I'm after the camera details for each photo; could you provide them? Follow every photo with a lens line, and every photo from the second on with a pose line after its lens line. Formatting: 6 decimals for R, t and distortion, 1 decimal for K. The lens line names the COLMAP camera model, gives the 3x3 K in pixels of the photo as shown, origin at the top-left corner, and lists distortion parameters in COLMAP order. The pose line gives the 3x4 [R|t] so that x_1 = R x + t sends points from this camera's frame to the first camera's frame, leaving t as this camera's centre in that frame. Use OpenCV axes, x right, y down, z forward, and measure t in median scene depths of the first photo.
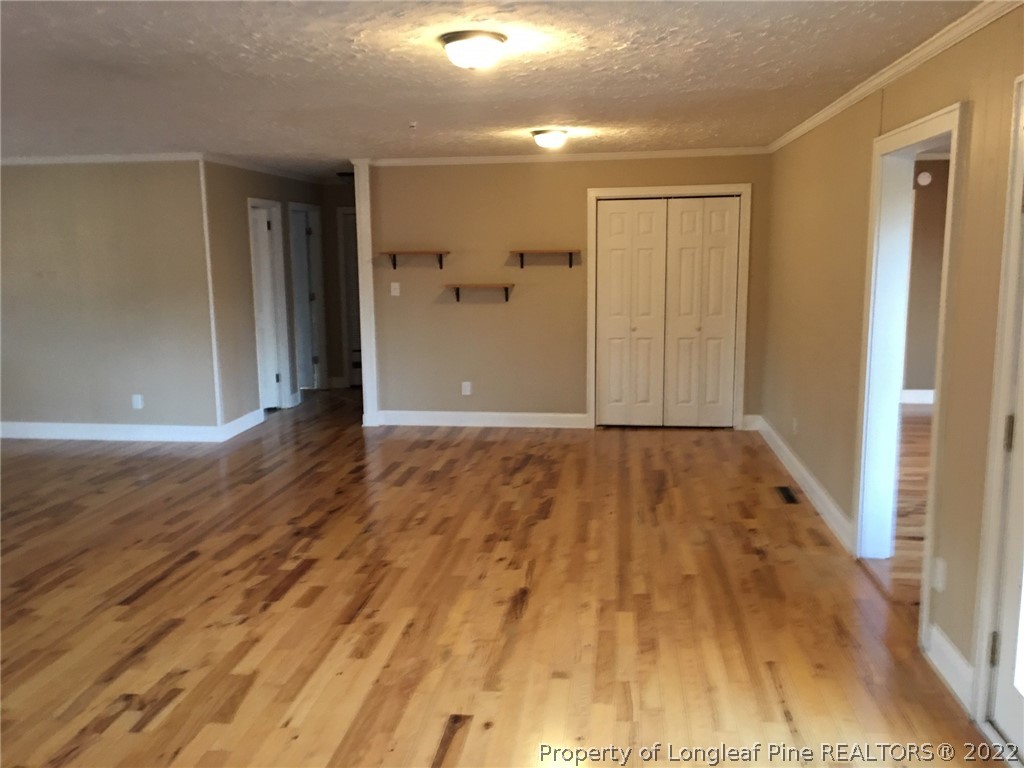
lens RADIAL K [[876.3, 0, 511.5], [0, 876.3, 384.2], [0, 0, 1]] dist [0.065204, -0.090791]
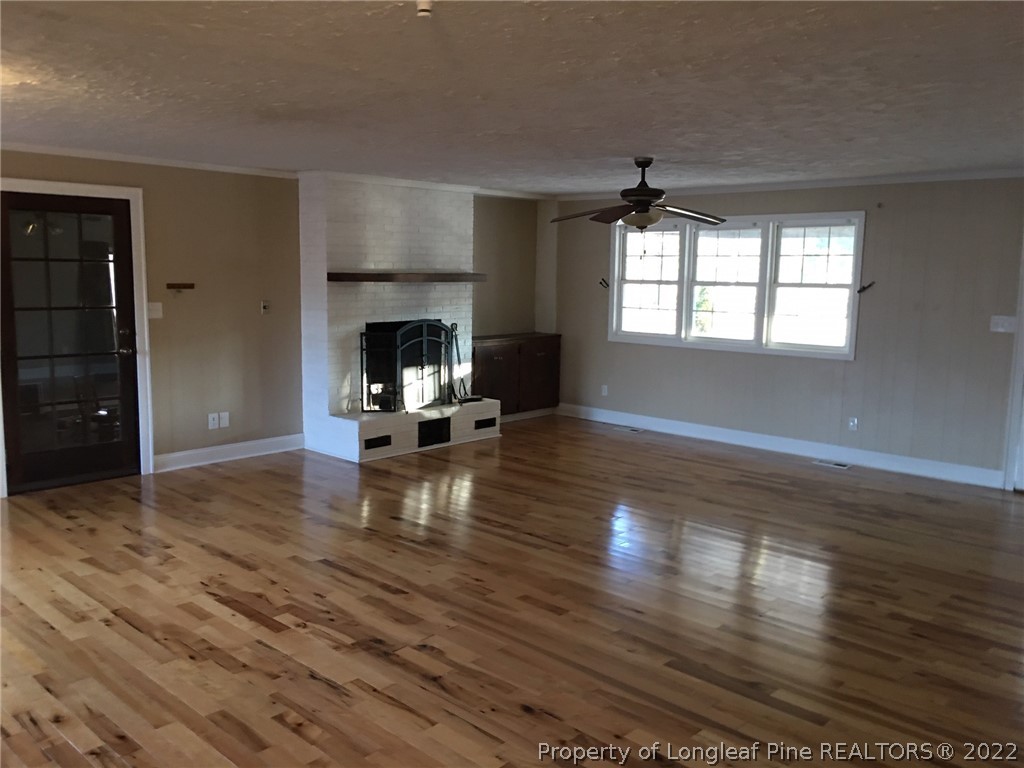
lens RADIAL K [[876.3, 0, 504.3], [0, 876.3, 386.3], [0, 0, 1]] dist [0.065204, -0.090791]
pose [[-0.595343, 0.109061, -0.796036, 0.303184], [-0.135123, 0.963044, 0.232999, -0.259689], [0.792028, 0.246277, -0.558604, 1.605111]]
